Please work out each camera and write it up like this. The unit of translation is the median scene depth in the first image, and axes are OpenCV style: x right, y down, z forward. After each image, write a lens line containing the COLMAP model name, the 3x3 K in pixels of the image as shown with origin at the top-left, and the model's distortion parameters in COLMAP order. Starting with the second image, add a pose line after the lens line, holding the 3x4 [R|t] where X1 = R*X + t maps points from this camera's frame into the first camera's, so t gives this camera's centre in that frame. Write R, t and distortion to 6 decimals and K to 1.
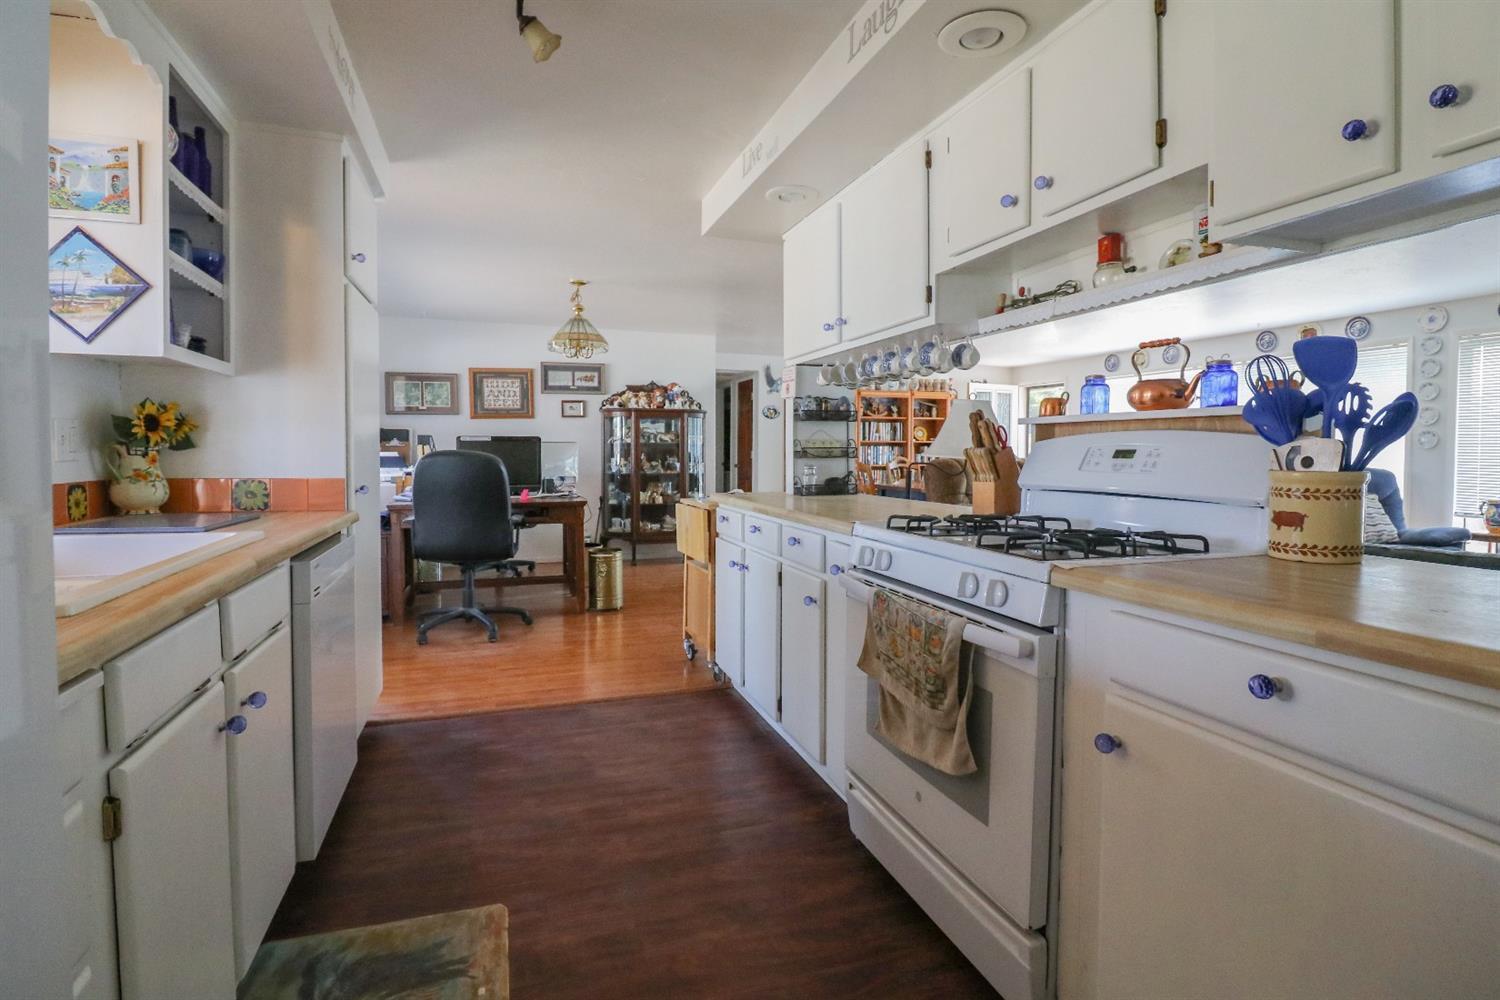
lens RADIAL K [[730.1, 0, 749.9], [0, 730.1, 473.2], [0, 0, 1]] dist [0.000637, -0.014511]
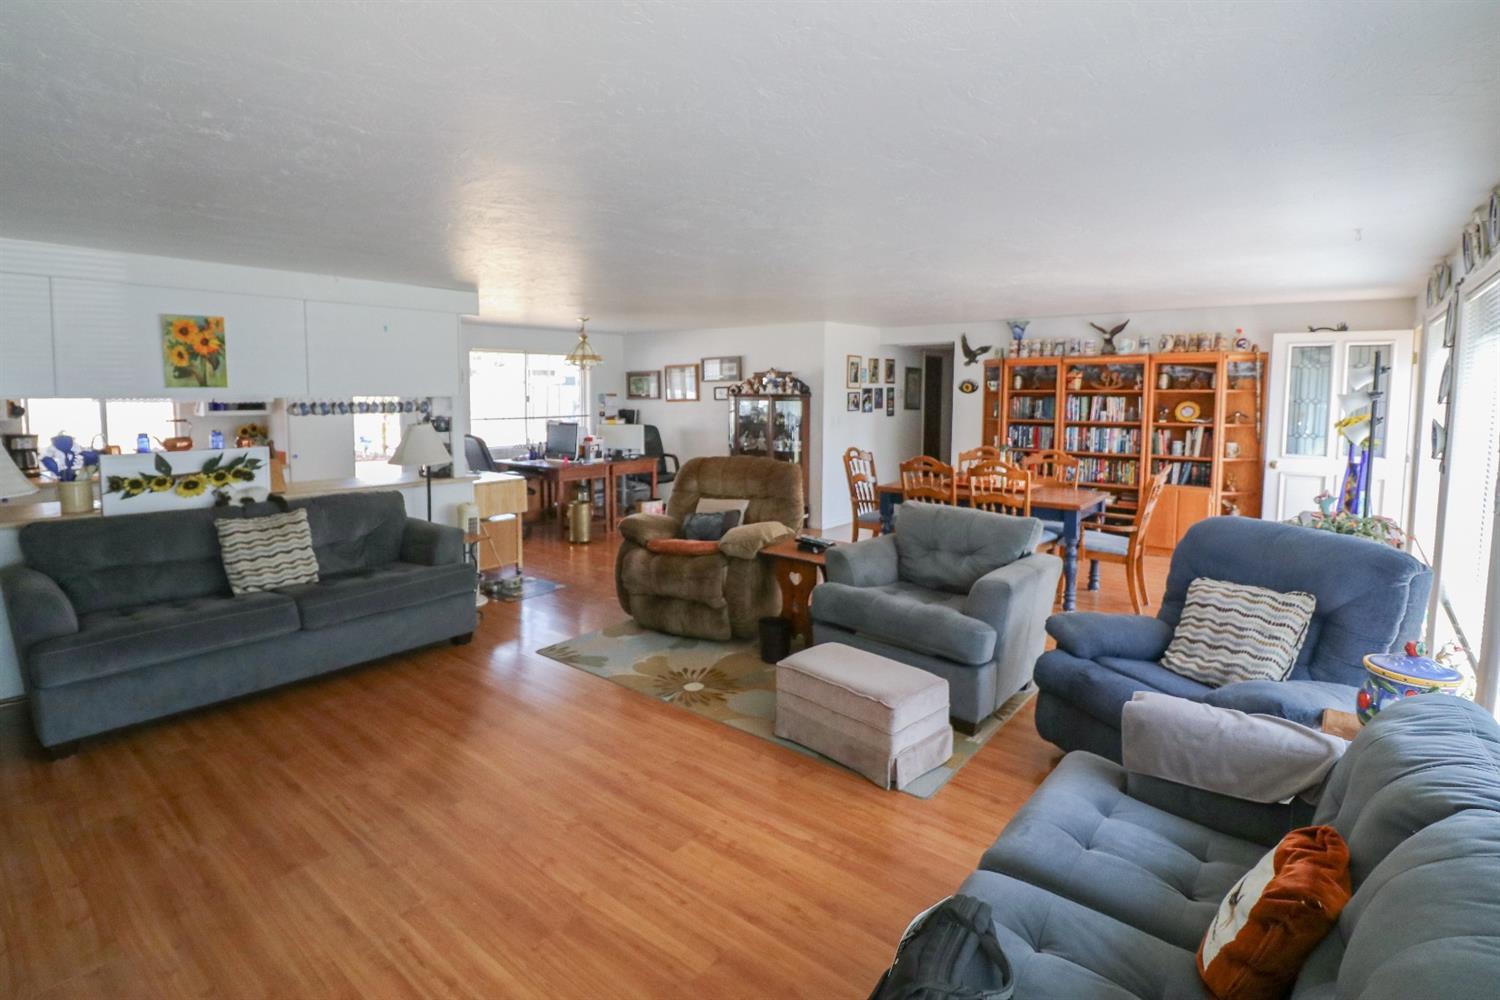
lens RADIAL K [[754.3, 0, 688.2], [0, 754.3, 433.6], [0, 0, 1]] dist [-0.001027, -0.000423]
pose [[0.492738, 0.048194, -0.868842, 1.775498], [-0.025070, 0.998837, 0.041187, -0.146150], [0.869817, 0.001488, 0.493373, 0.651126]]
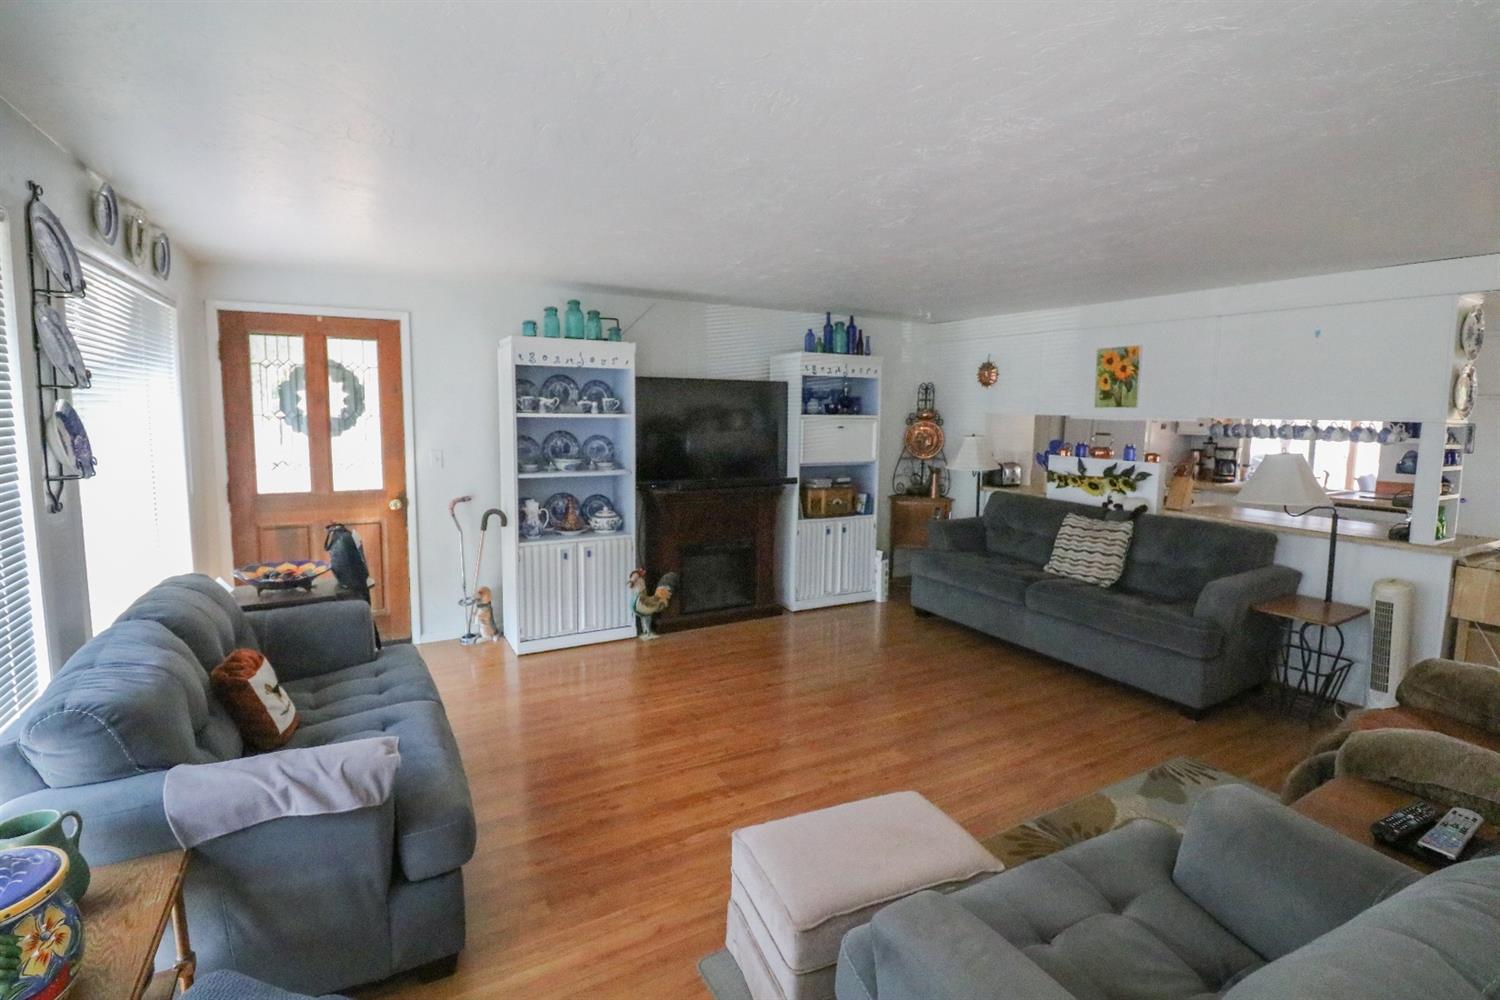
lens RADIAL K [[700.0, 0, 740.6], [0, 700.0, 475.6], [0, 0, 1]] dist [0.002252, -0.016741]
pose [[-0.986222, -0.001897, -0.165415, 1.248315], [-0.022768, 0.991975, 0.124371, -0.171973], [0.163852, 0.126423, -0.978351, 1.817399]]
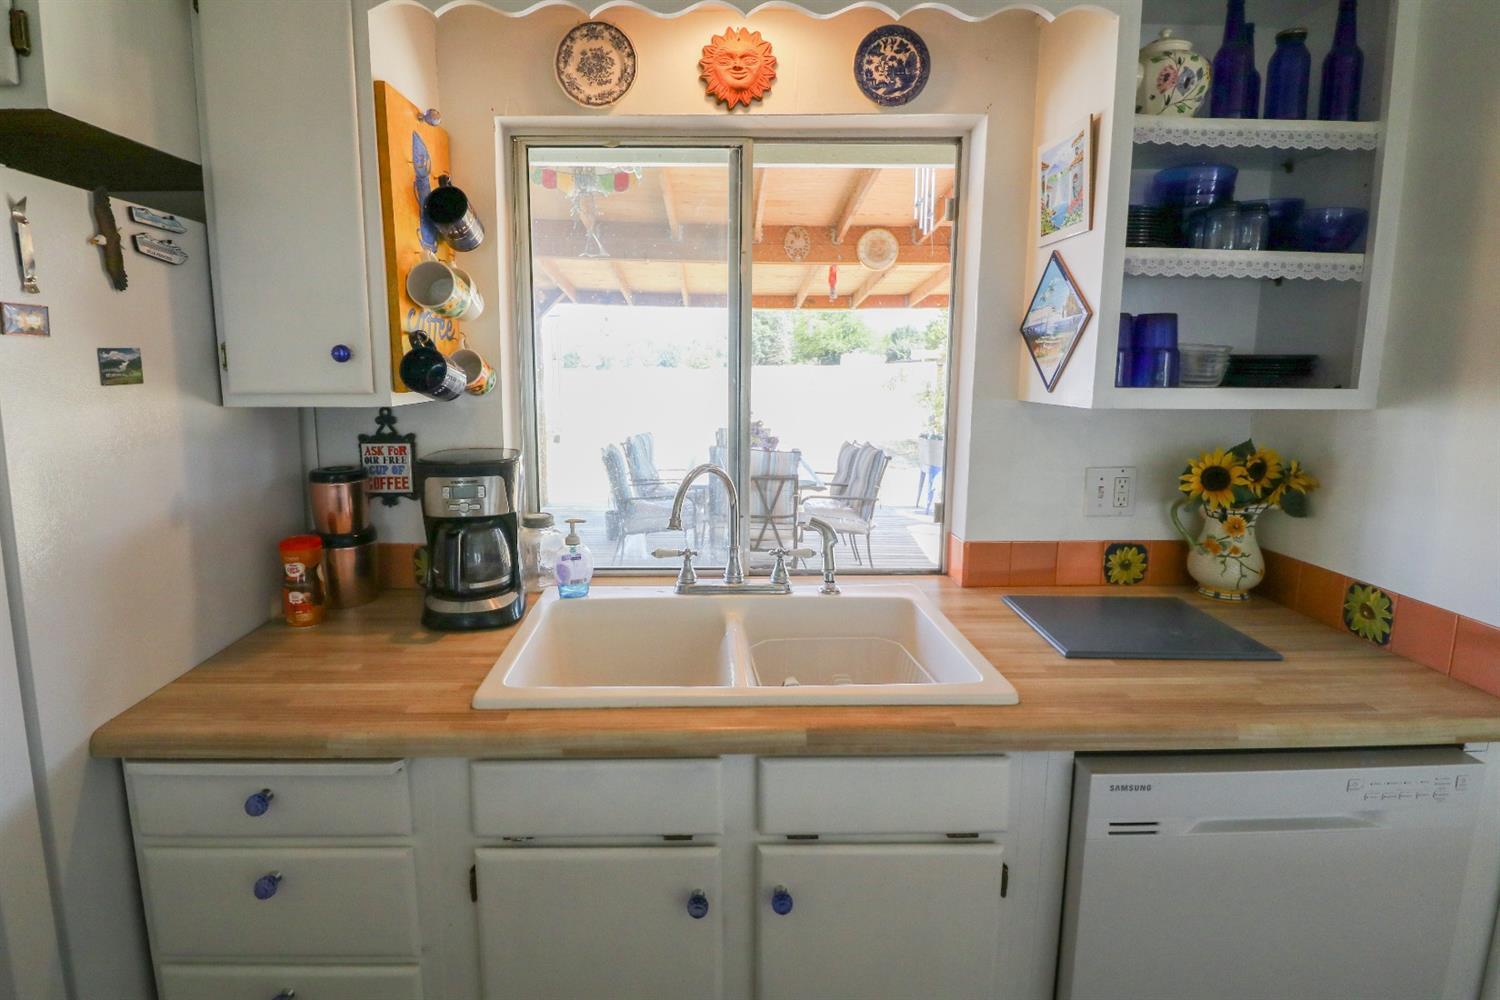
lens RADIAL K [[728.5, 0, 715.9], [0, 728.5, 466.6], [0, 0, 1]] dist [-0.022413, -0.000914]
pose [[-0.322006, 0.124352, -0.938535, 0.003421], [-0.030378, 0.989469, 0.141523, -0.102705], [0.946250, 0.074082, -0.314837, 0.461052]]
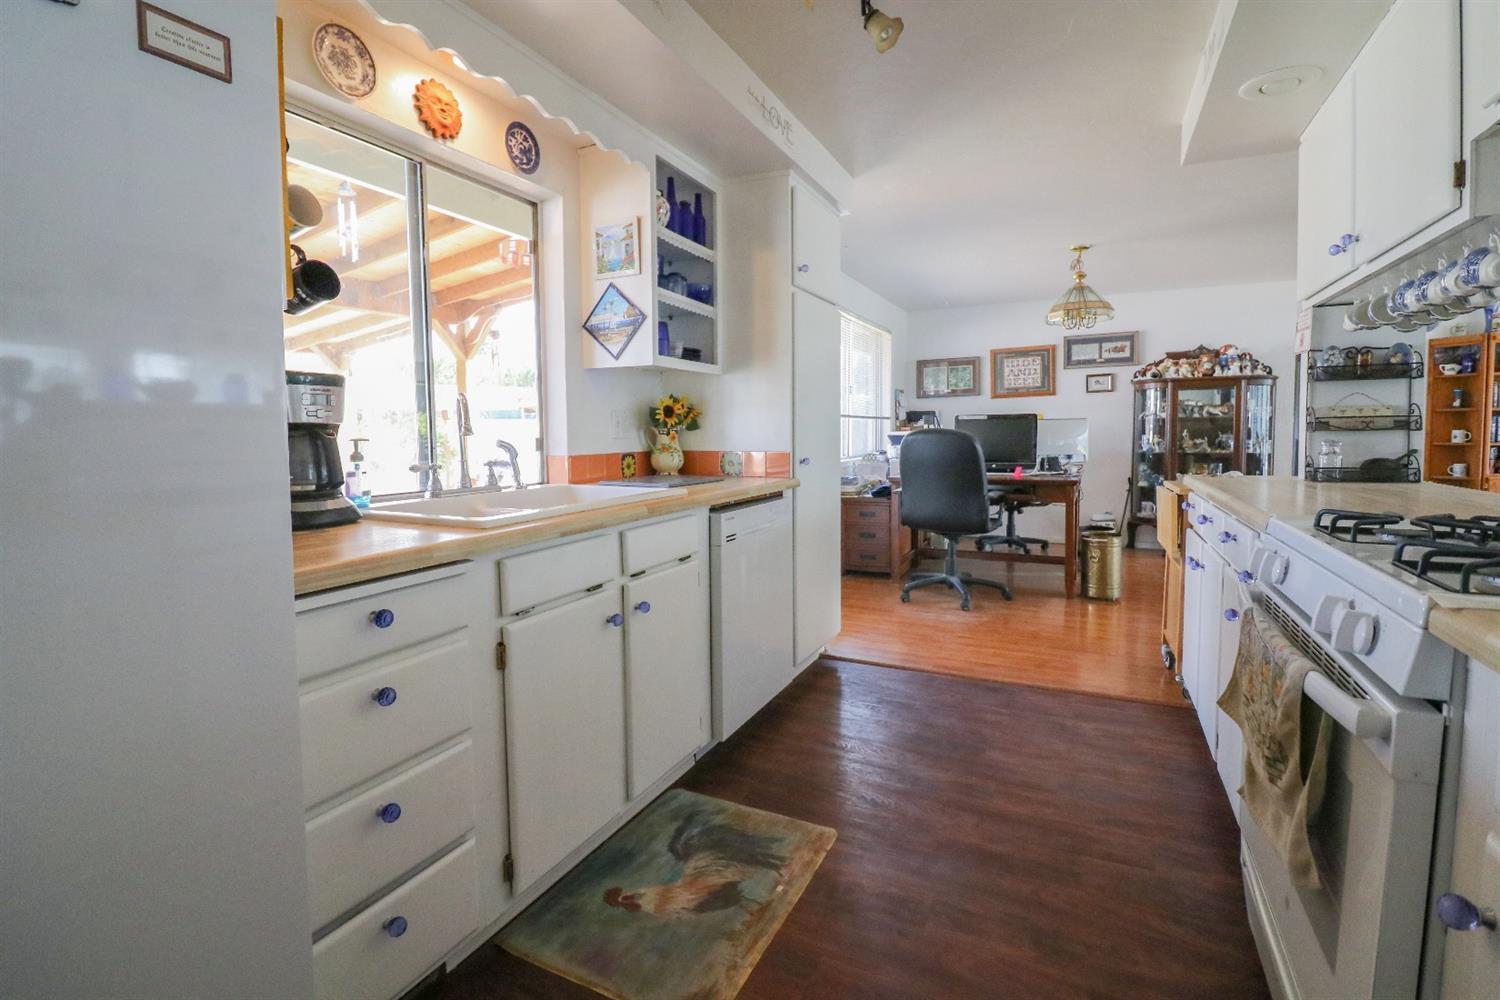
lens RADIAL K [[700.0, 0, 740.6], [0, 700.0, 475.6], [0, 0, 1]] dist [0.002252, -0.016741]
pose [[0.701162, 0.031619, -0.712301, 0.161954], [-0.008127, 0.999306, 0.036359, 0.003466], [0.712956, -0.019705, 0.700932, 0.078270]]
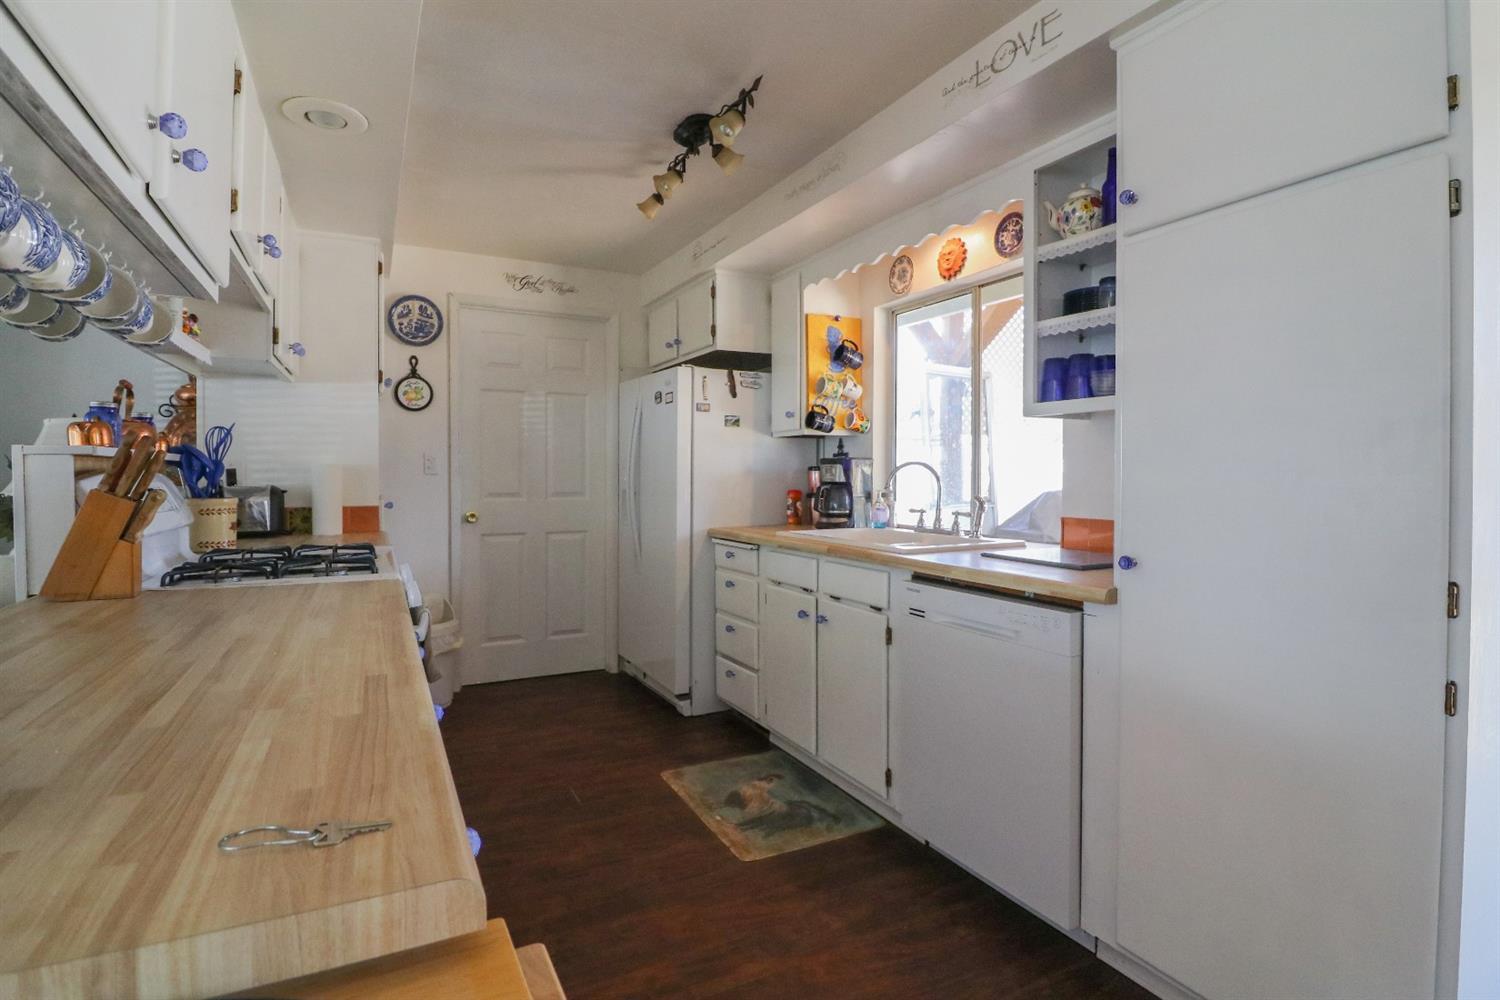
lens RADIAL K [[728.5, 0, 715.9], [0, 728.5, 466.6], [0, 0, 1]] dist [-0.022413, -0.000914]
pose [[-0.993855, -0.010381, -0.110205, -0.076882], [-0.012580, 0.999735, 0.019283, -0.048100], [0.109975, 0.020551, -0.993722, 1.145866]]
